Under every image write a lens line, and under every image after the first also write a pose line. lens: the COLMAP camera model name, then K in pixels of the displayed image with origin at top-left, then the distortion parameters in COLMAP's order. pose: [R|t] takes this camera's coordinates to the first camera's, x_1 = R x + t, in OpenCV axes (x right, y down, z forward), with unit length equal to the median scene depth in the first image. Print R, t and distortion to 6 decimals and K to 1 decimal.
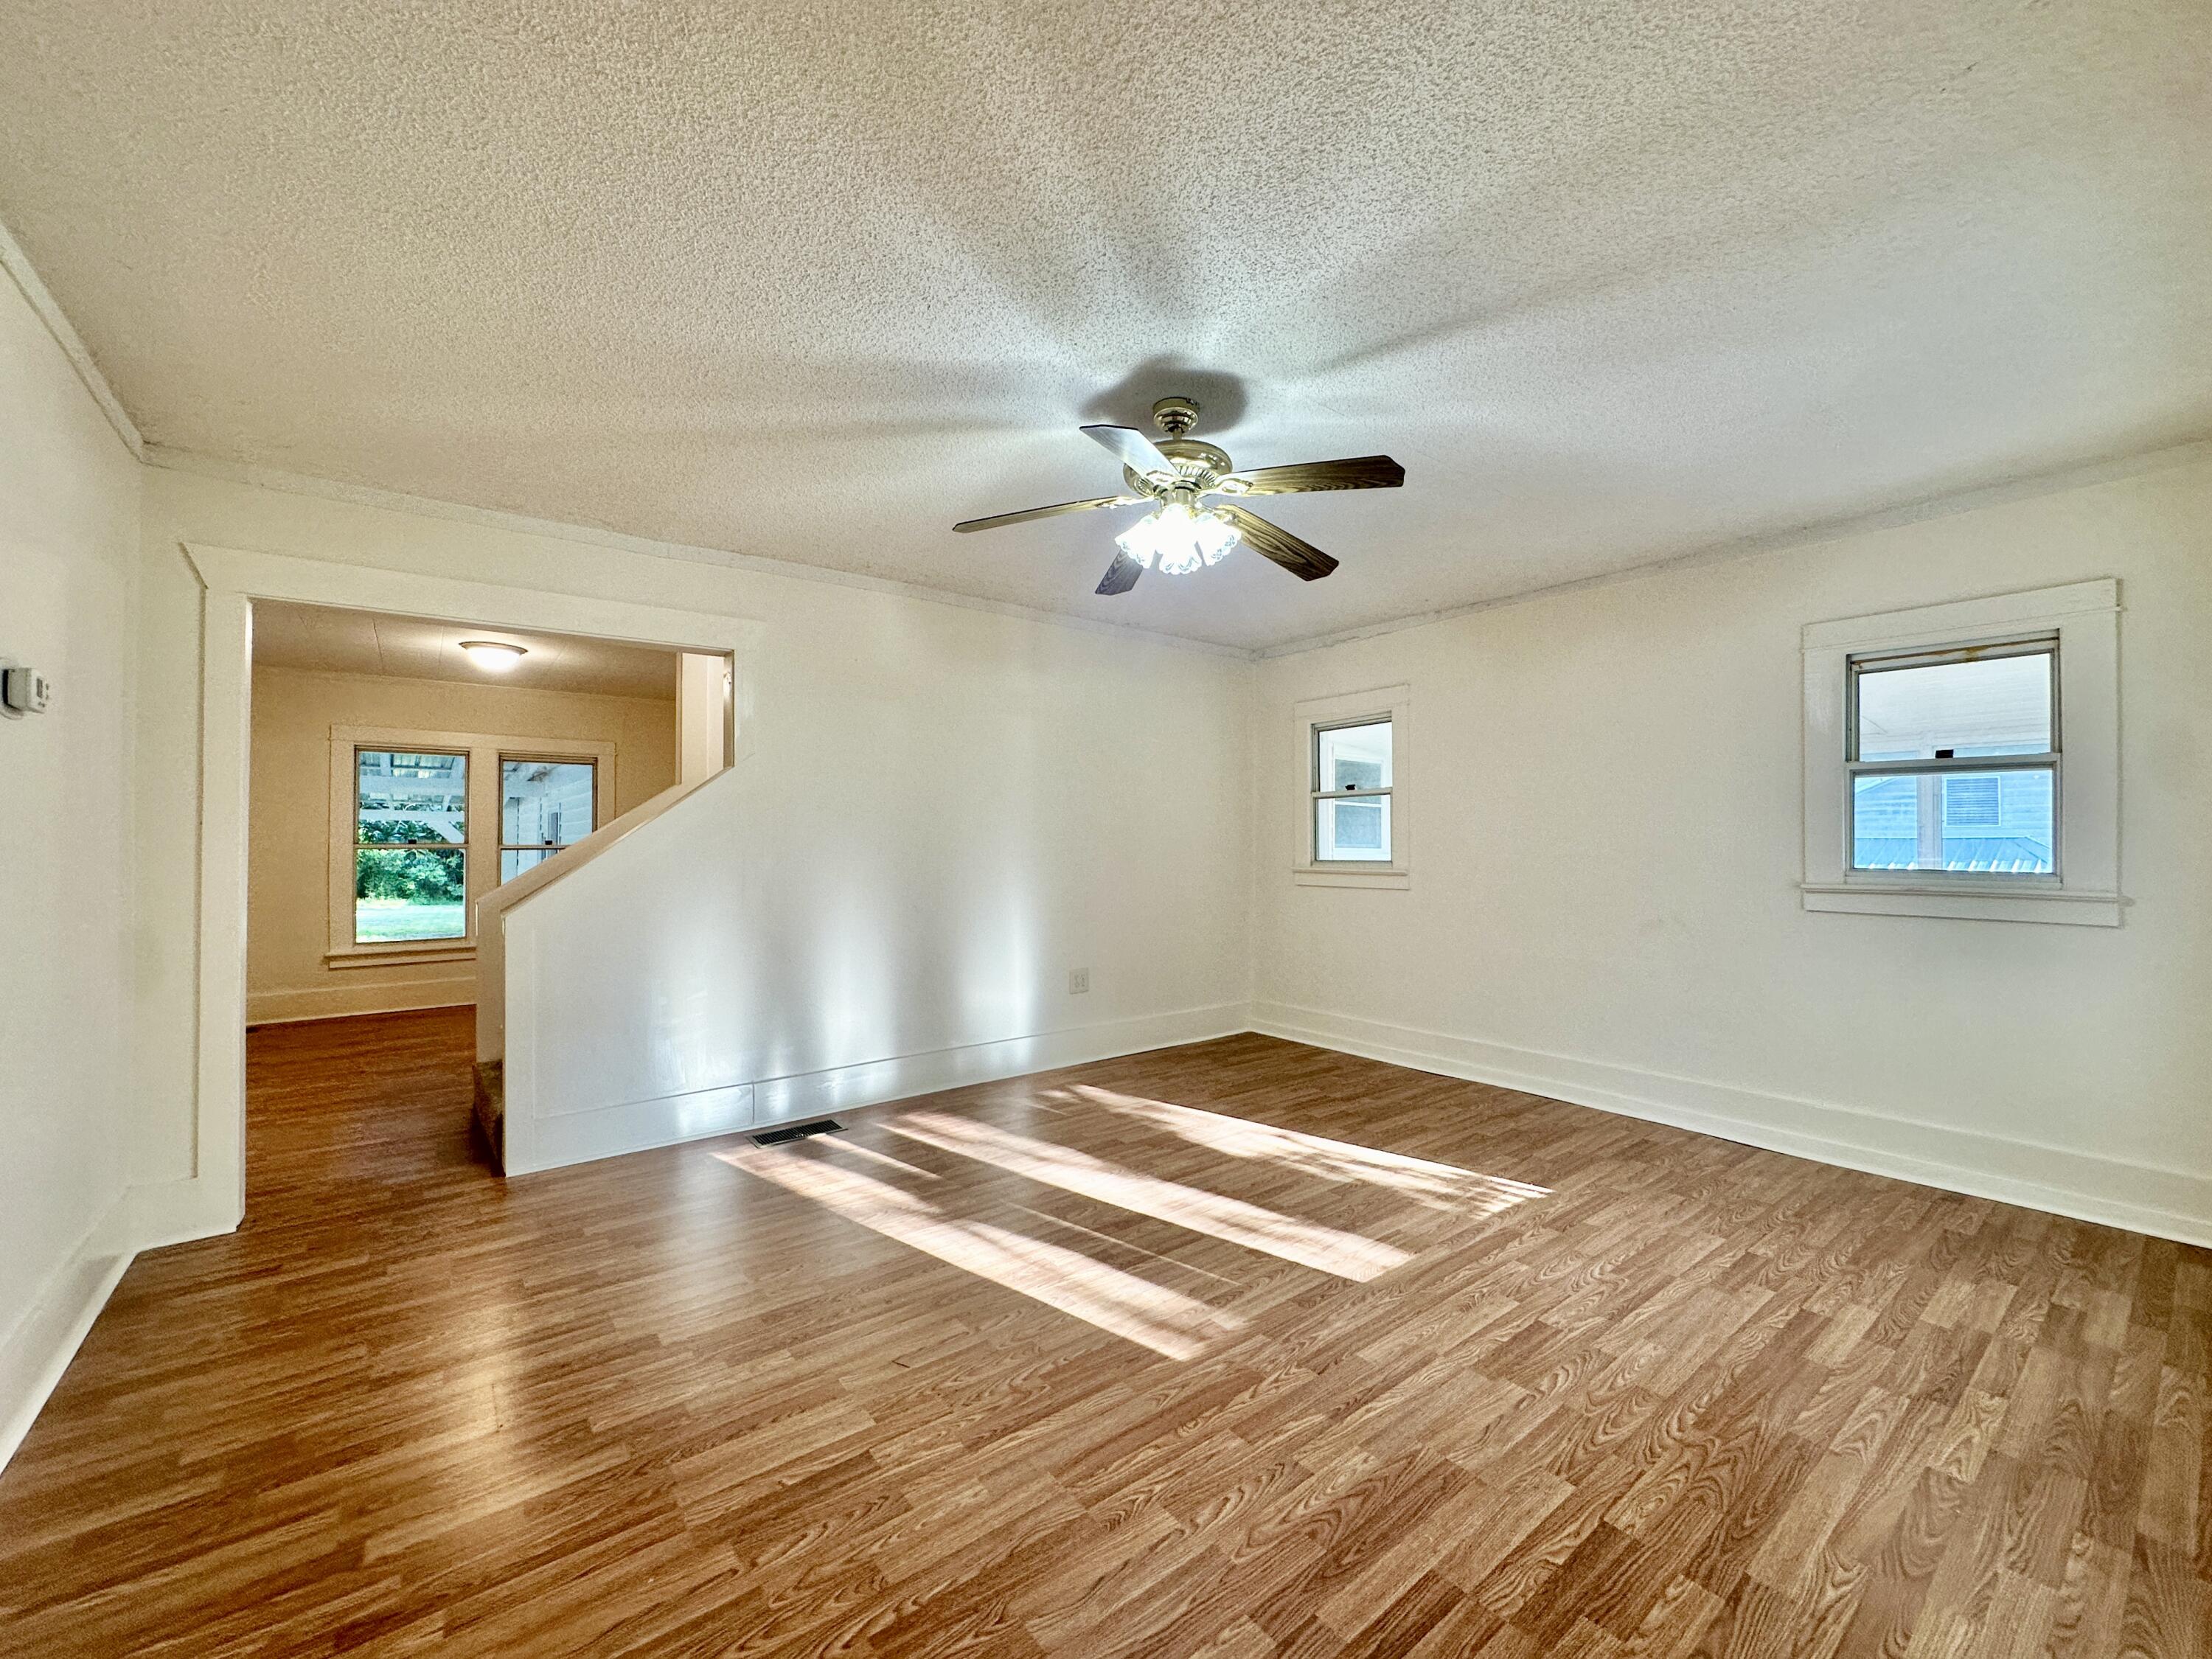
lens RADIAL K [[888.5, 0, 1106.2], [0, 888.5, 831.1], [0, 0, 1]] dist [-0.002533, 0.000779]
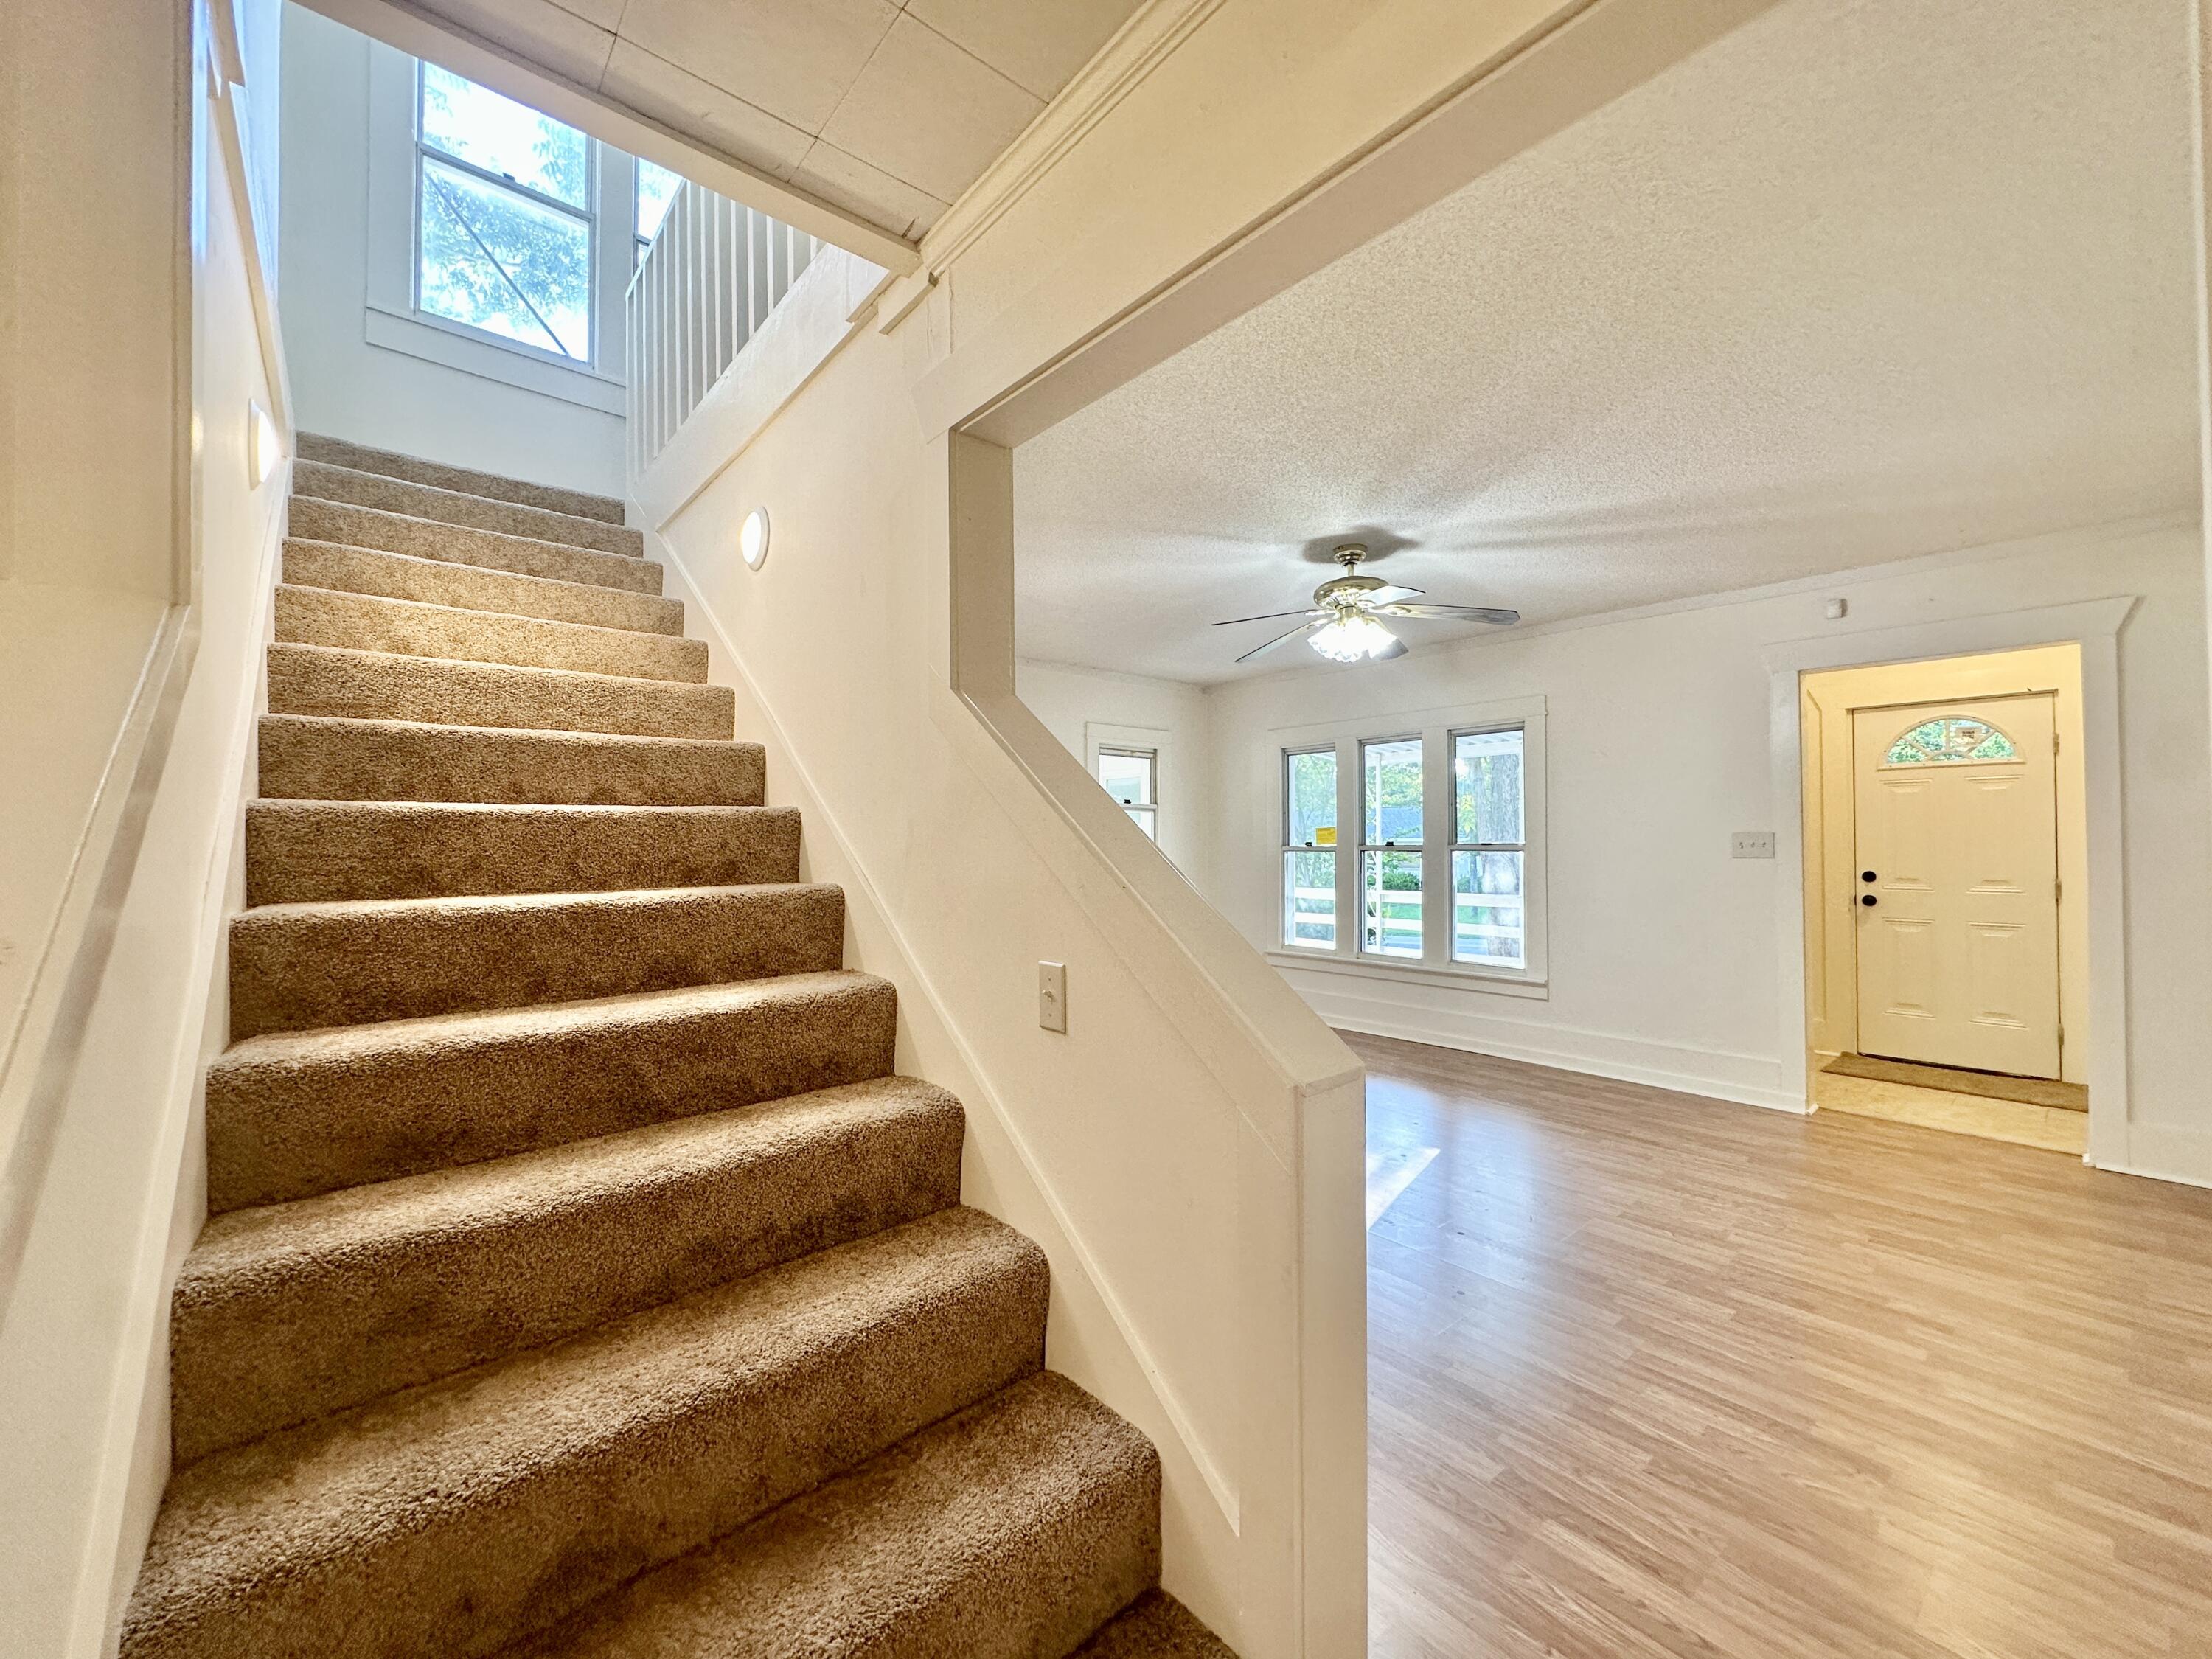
lens RADIAL K [[888.5, 0, 1111.9], [0, 888.5, 826.5], [0, 0, 1]] dist [-0.002533, 0.000779]
pose [[-0.056420, 0.019128, 0.998224, -1.106303], [-0.004805, 0.999800, -0.019430, 0.010169], [-0.998396, -0.005892, -0.056316, 1.203889]]
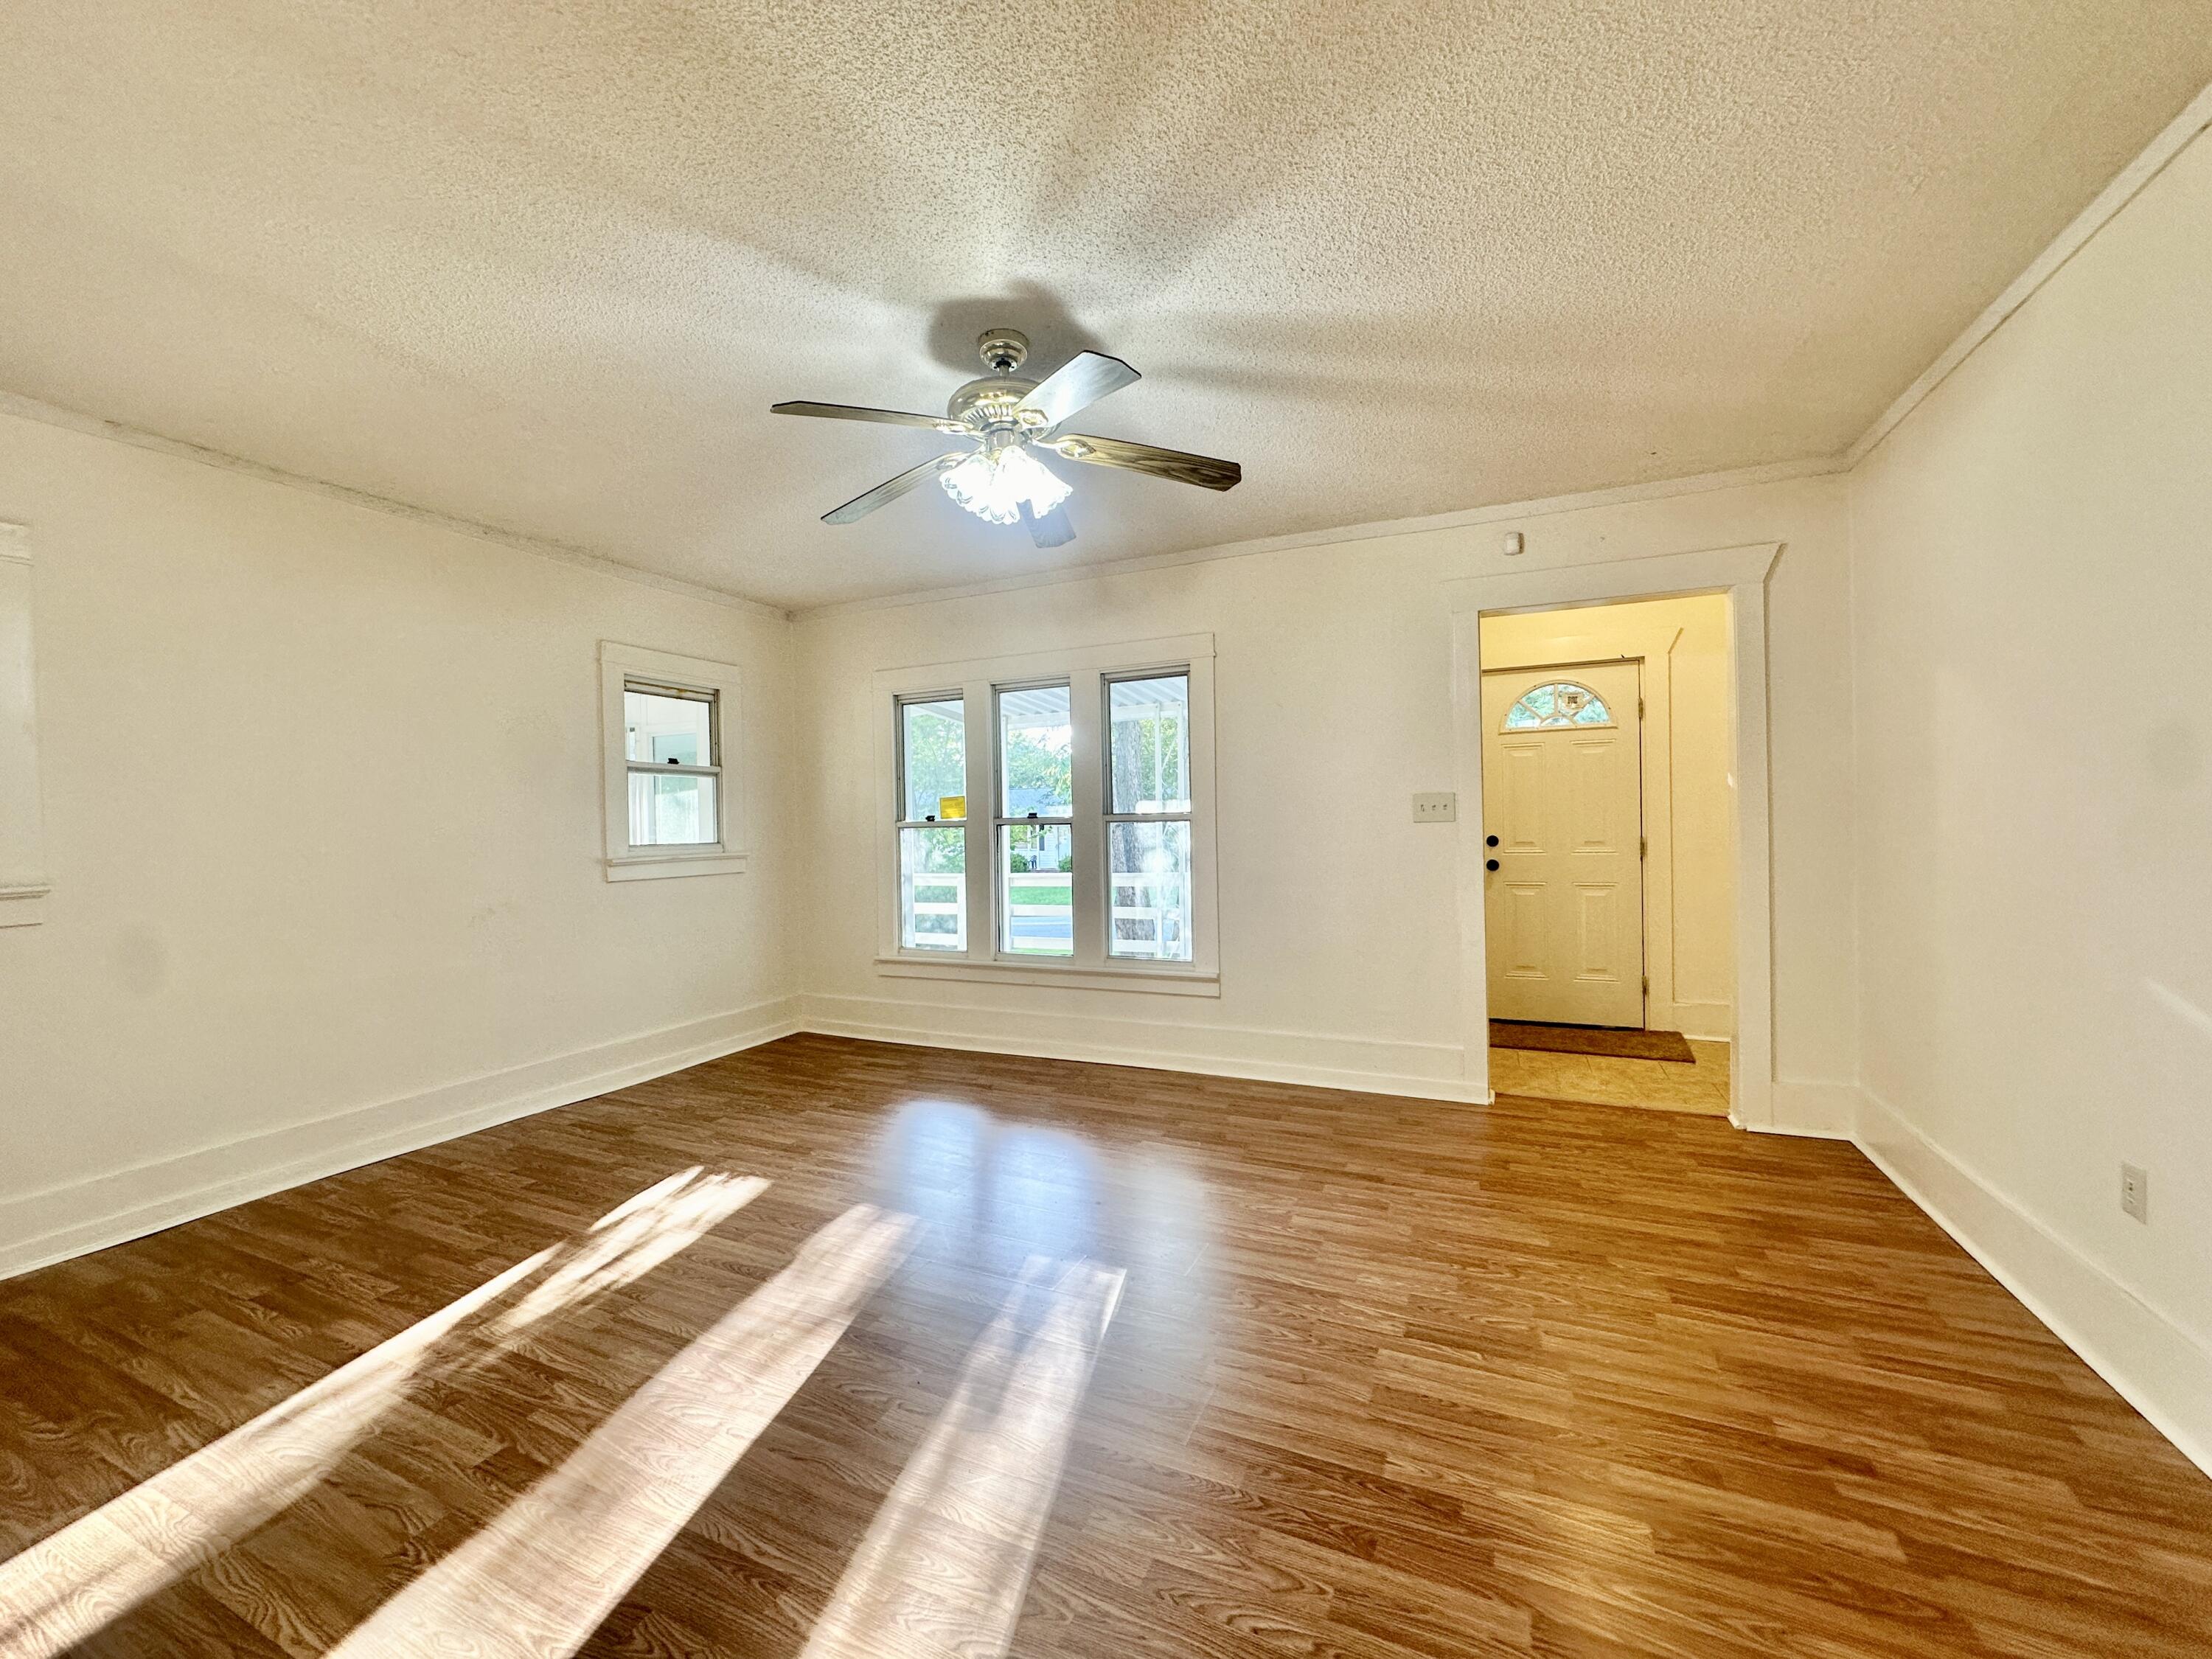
lens RADIAL K [[888.5, 0, 1106.5], [0, 888.5, 828.4], [0, 0, 1]] dist [-0.002533, 0.000779]
pose [[-0.464685, 0.003884, 0.885468, -0.649272], [0.013478, 0.999906, 0.002687, 0.027339], [-0.885373, 0.013183, -0.464693, 1.098491]]
